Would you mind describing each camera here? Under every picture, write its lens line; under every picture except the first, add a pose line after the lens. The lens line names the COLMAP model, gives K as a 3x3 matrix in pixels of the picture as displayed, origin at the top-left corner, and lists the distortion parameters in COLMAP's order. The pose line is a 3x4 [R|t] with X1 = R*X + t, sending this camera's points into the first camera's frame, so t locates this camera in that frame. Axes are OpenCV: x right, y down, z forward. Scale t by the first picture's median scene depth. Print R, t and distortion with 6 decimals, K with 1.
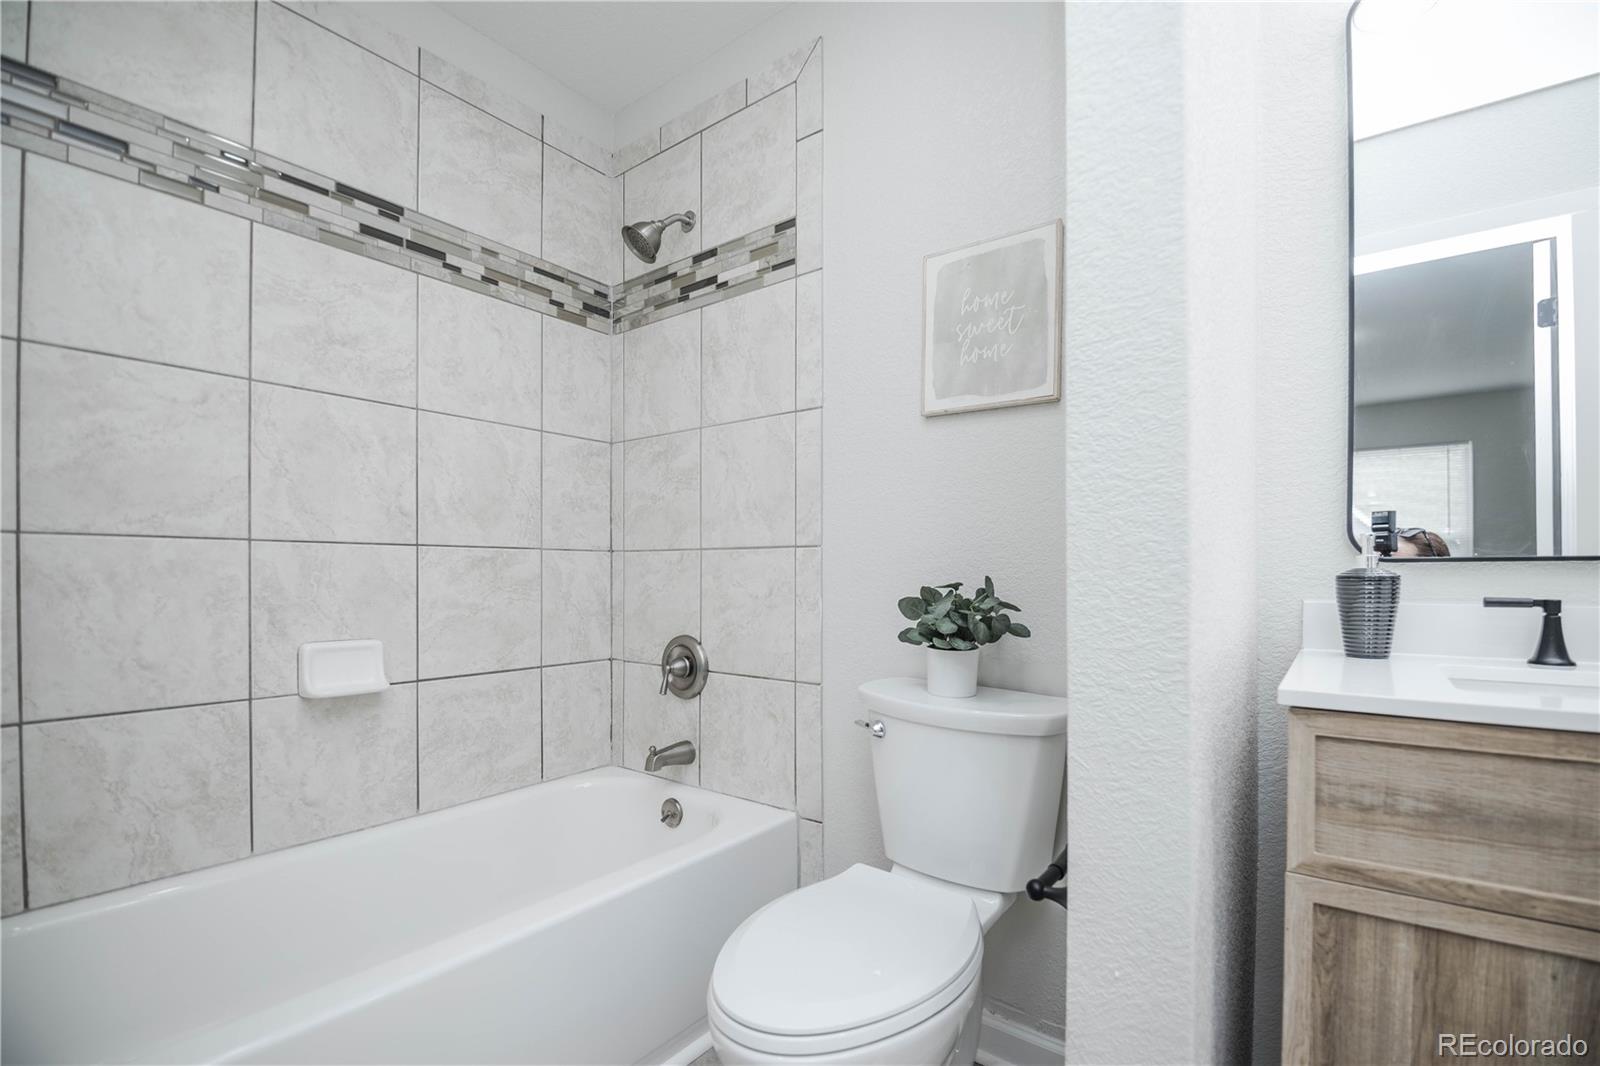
lens RADIAL K [[693.4, 0, 812.4], [0, 693.4, 579.7], [0, 0, 1]] dist [-0.009731, -0.006196]
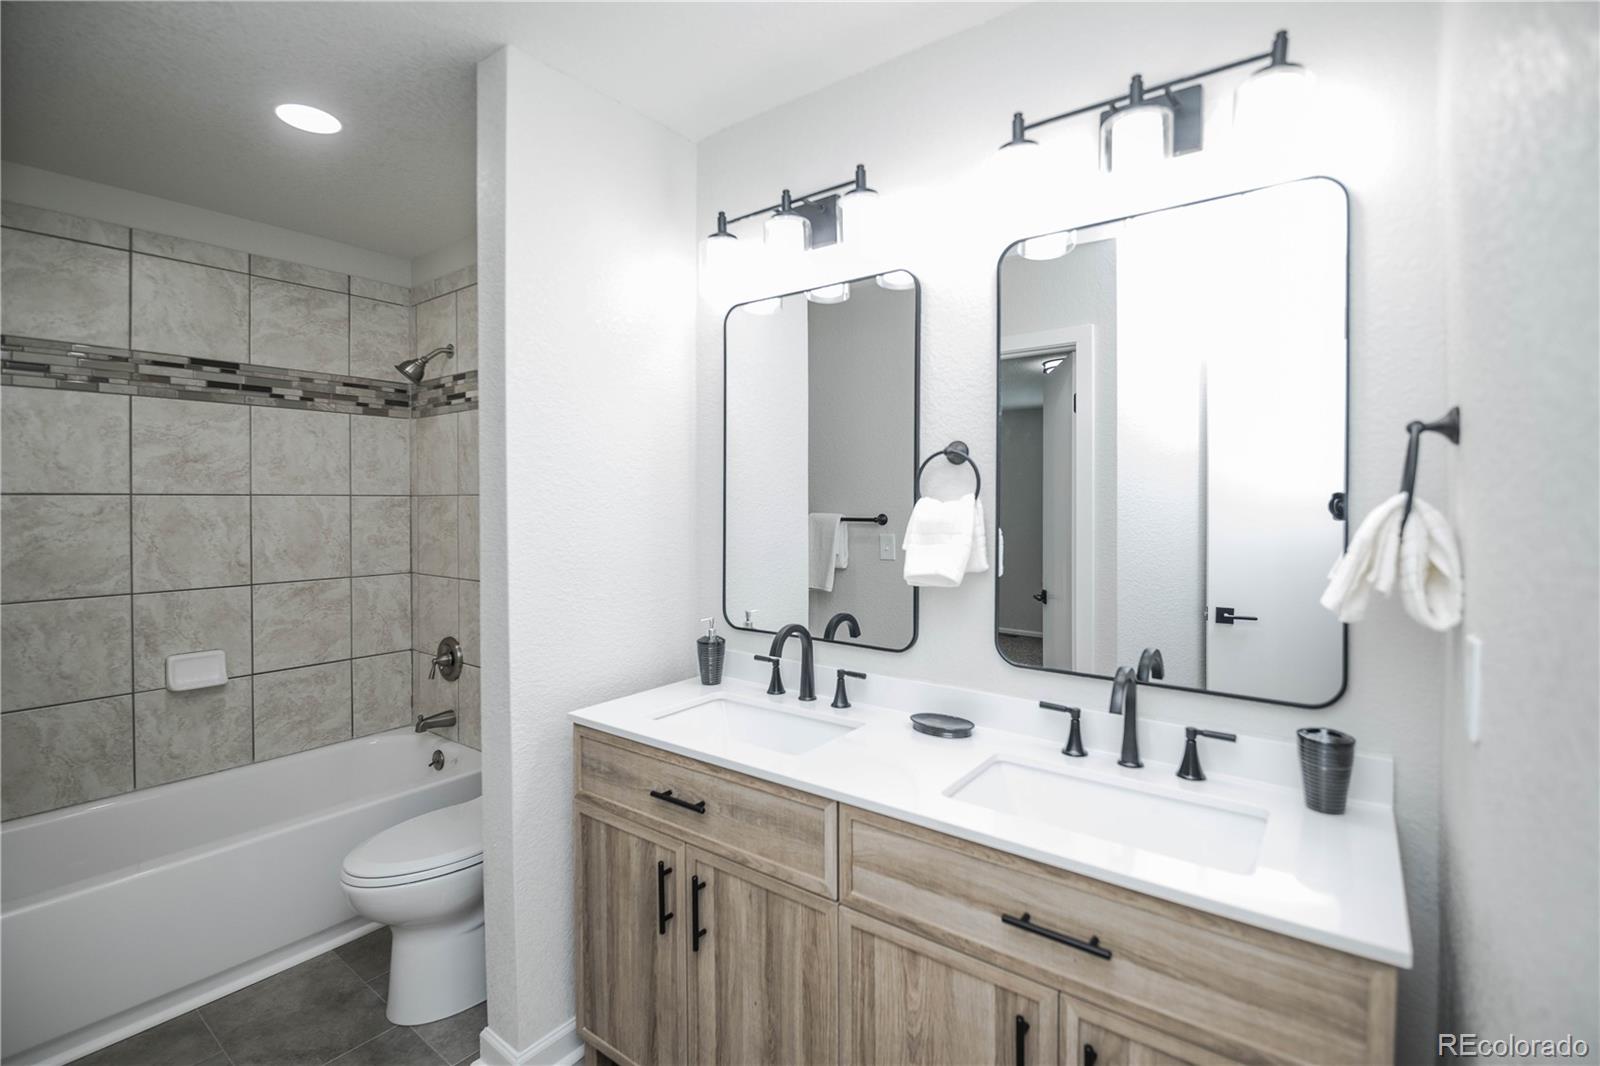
lens RADIAL K [[708.0, 0, 809.0], [0, 708.0, 504.3], [0, 0, 1]] dist [-0.003501, -0.008029]
pose [[0.999961, -0.002653, 0.008423, 0.676197], [0.002663, 0.999996, -0.001193, -0.235971], [-0.008420, 0.001215, 0.999964, -0.586443]]
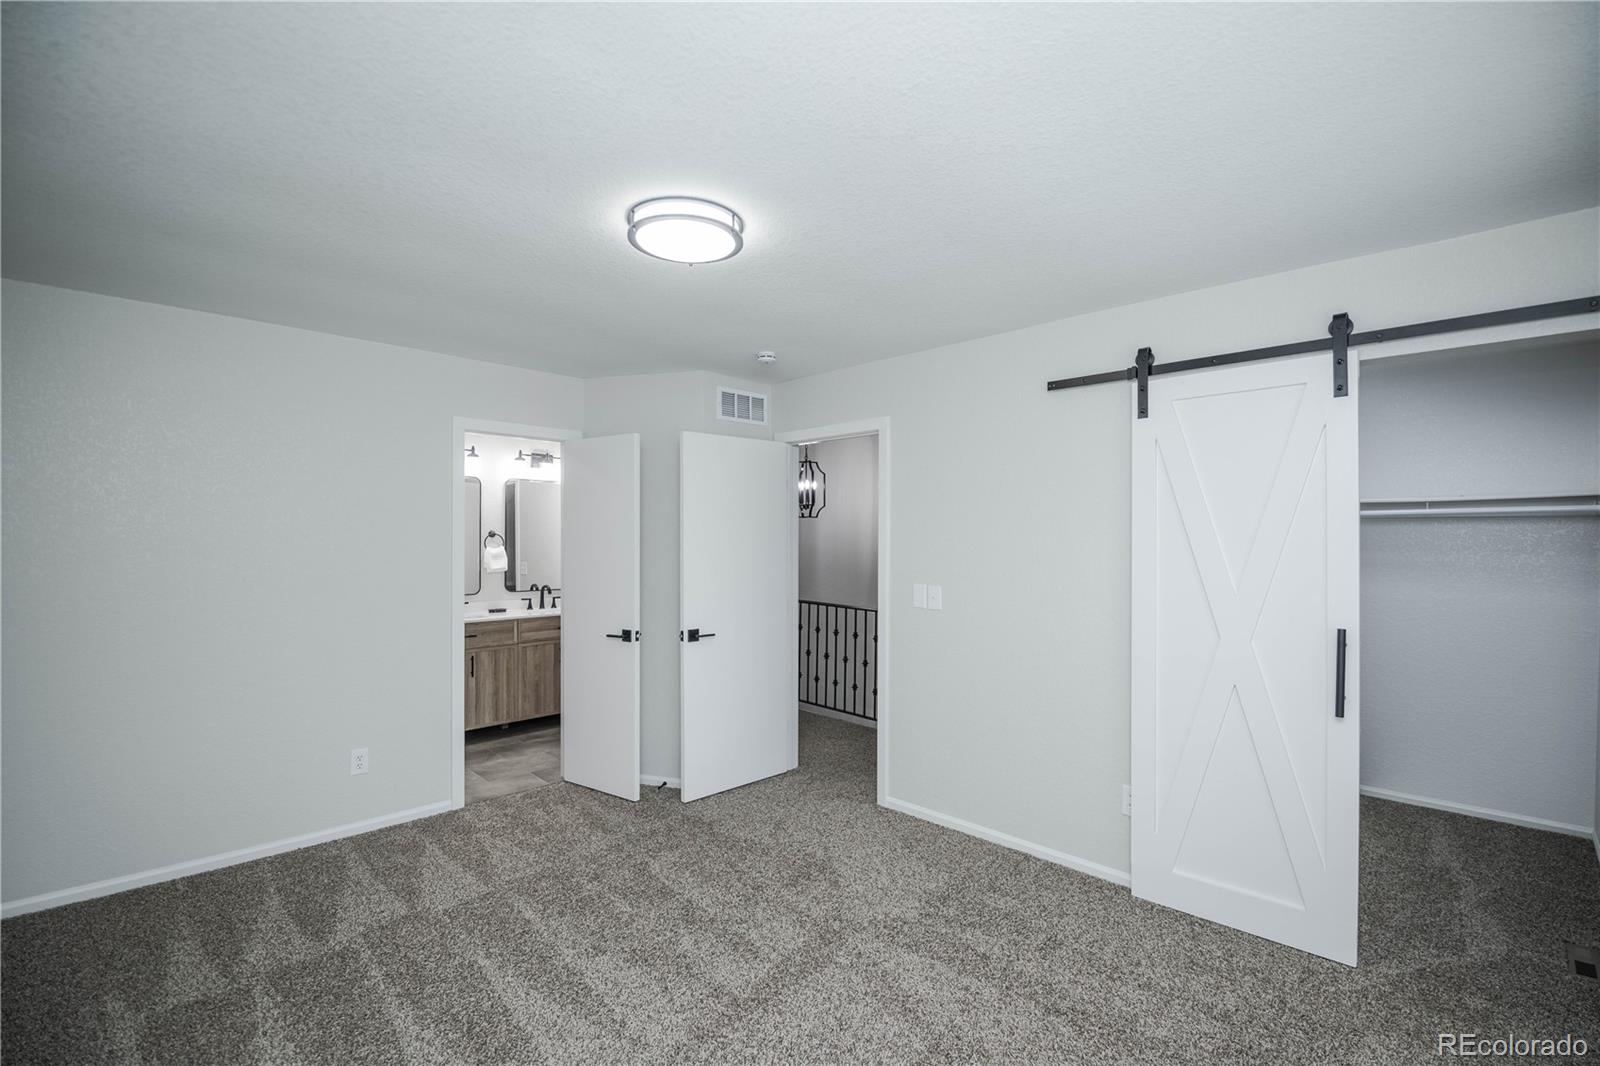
lens RADIAL K [[725.4, 0, 800.0], [0, 725.4, 533.0], [0, 0, 1]] dist [-0.001905, -0.008958]
pose [[0.127440, 0.004331, 0.991837, -2.482416], [0.009635, 0.999938, -0.005604, -0.280481], [-0.991799, 0.010271, 0.127391, -1.551674]]
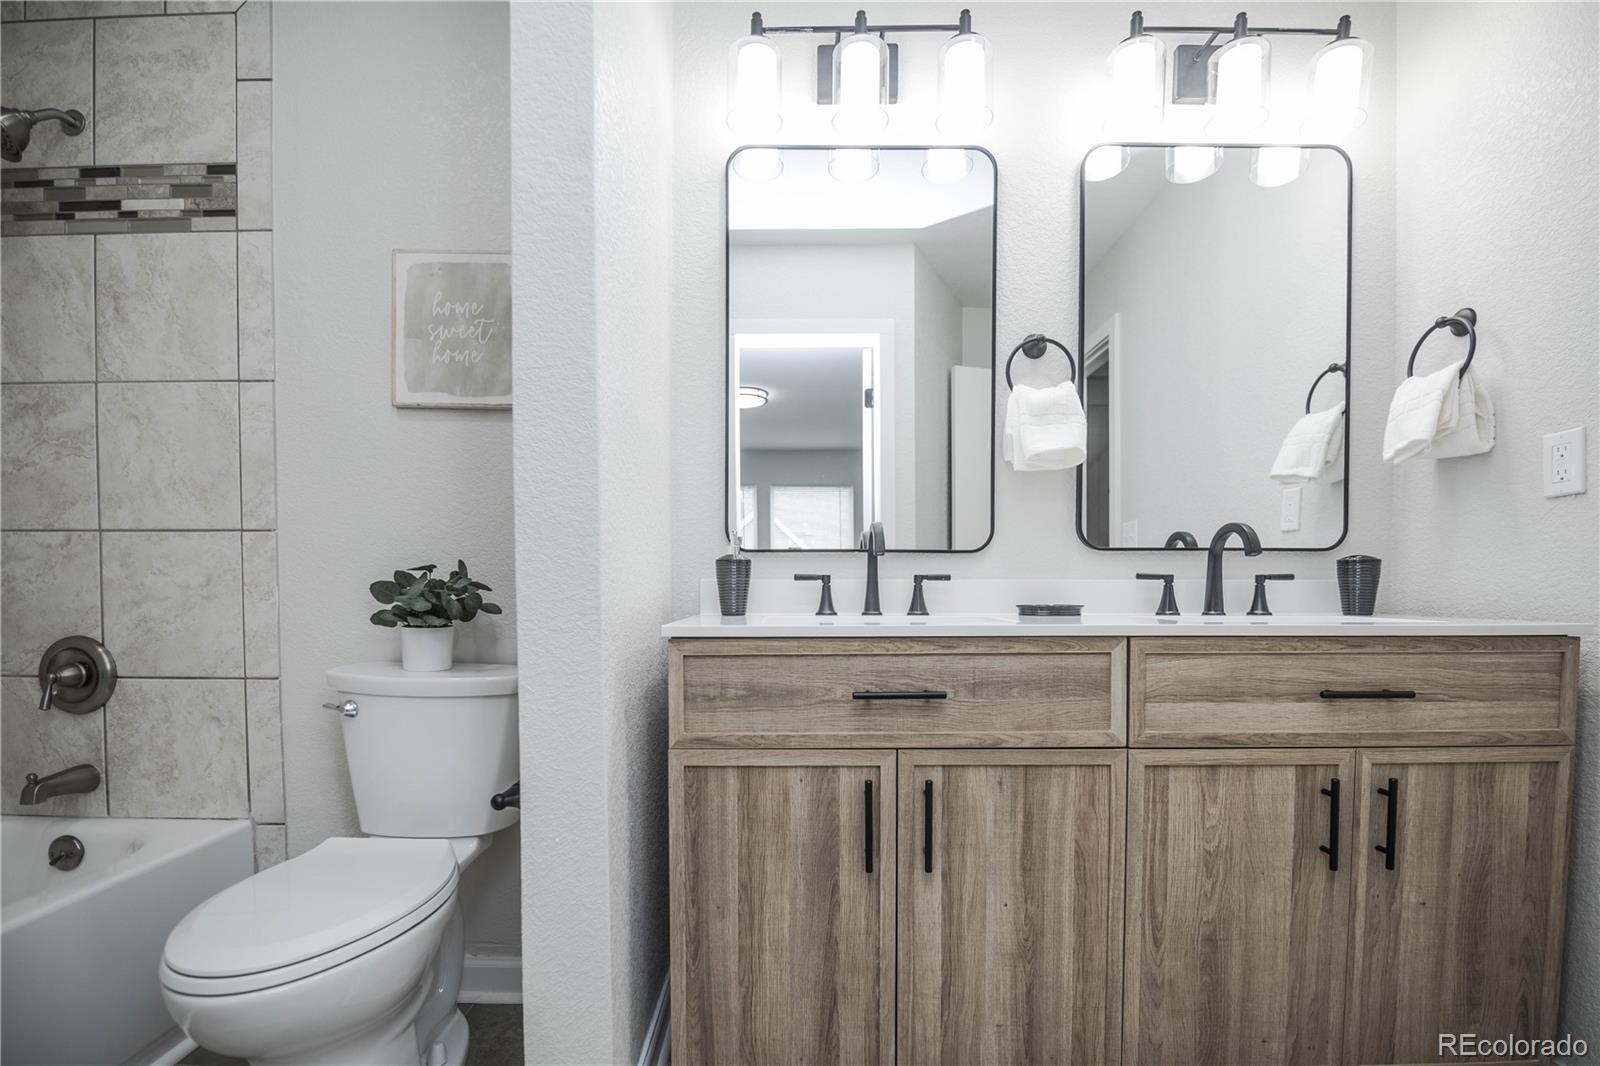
lens RADIAL K [[701.3, 0, 768.9], [0, 701.3, 610.0], [0, 0, 1]] dist [-0.002899, -0.010202]
pose [[0.804303, -0.021050, 0.593846, -0.015310], [0.006008, 0.999609, 0.027295, 0.039382], [-0.594188, -0.018386, 0.804116, -0.164291]]
